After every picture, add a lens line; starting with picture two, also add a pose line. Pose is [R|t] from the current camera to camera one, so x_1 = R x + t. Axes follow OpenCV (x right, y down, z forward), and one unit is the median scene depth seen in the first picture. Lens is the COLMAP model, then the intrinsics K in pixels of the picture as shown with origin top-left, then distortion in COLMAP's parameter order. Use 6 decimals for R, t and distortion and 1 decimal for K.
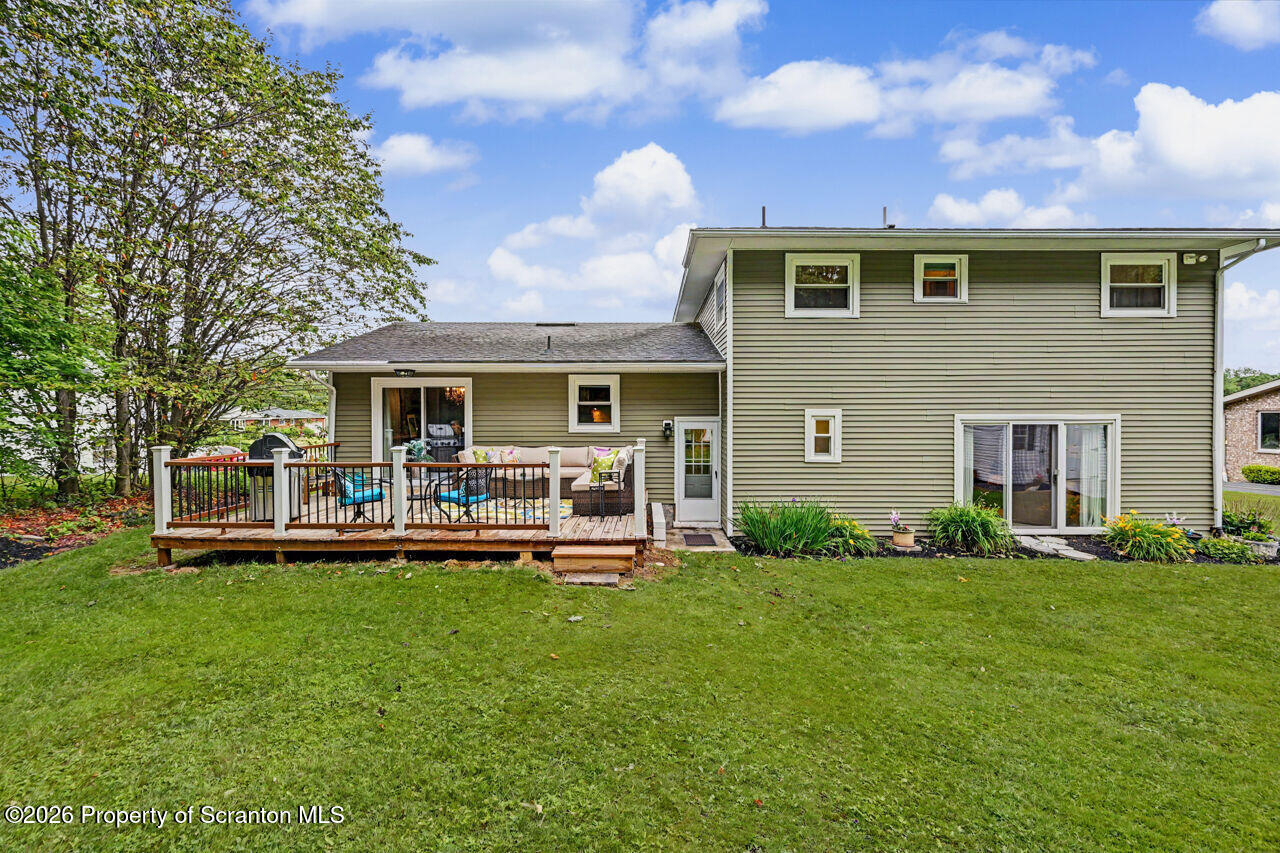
lens RADIAL K [[503.3, 0, 641.5], [0, 503.3, 425.4], [0, 0, 1]] dist [-0.002257, 0.000032]
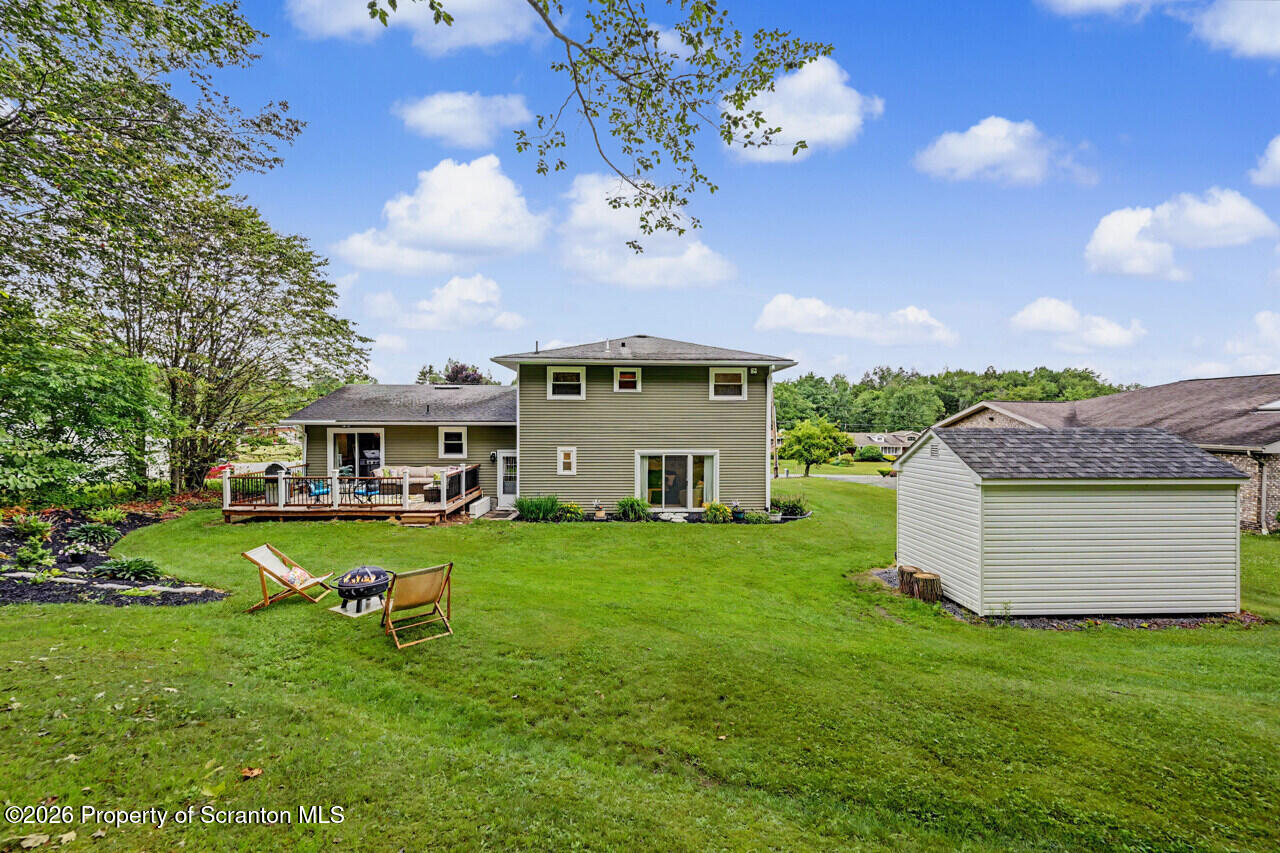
lens RADIAL K [[503.3, 0, 641.5], [0, 503.3, 425.4], [0, 0, 1]] dist [-0.002257, 0.000032]
pose [[0.999115, 0.001342, 0.042045, 0.570195], [-0.000914, 0.999948, -0.010202, -0.097095], [-0.042056, 0.010155, 0.999064, -0.943871]]
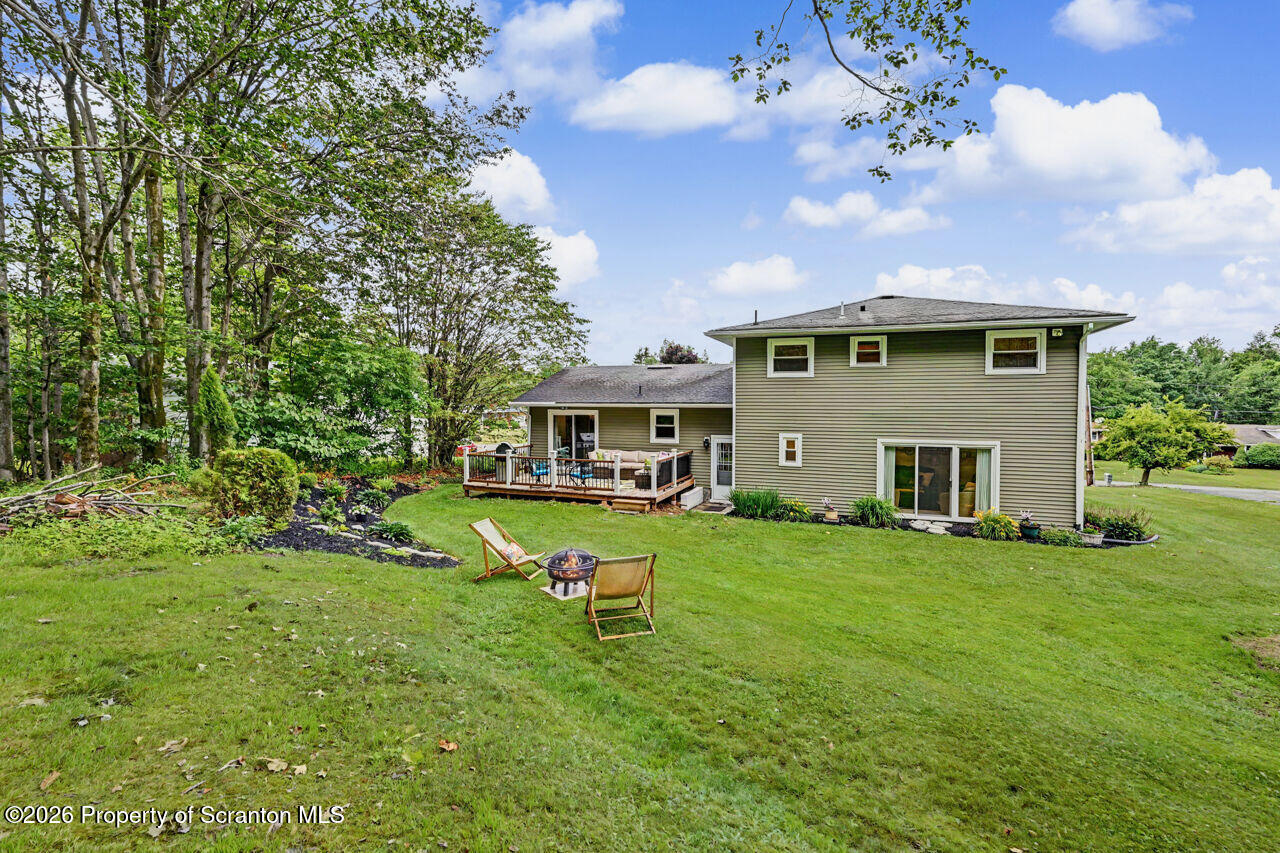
lens RADIAL K [[571.1, 0, 642.5], [0, 571.1, 414.9], [0, 0, 1]] dist [-0.002813, 0.000069]
pose [[0.935599, 0.009060, -0.352948, 0.569544], [-0.010534, 0.999942, -0.002258, -0.084350], [0.352907, 0.005830, 0.935640, -0.903612]]
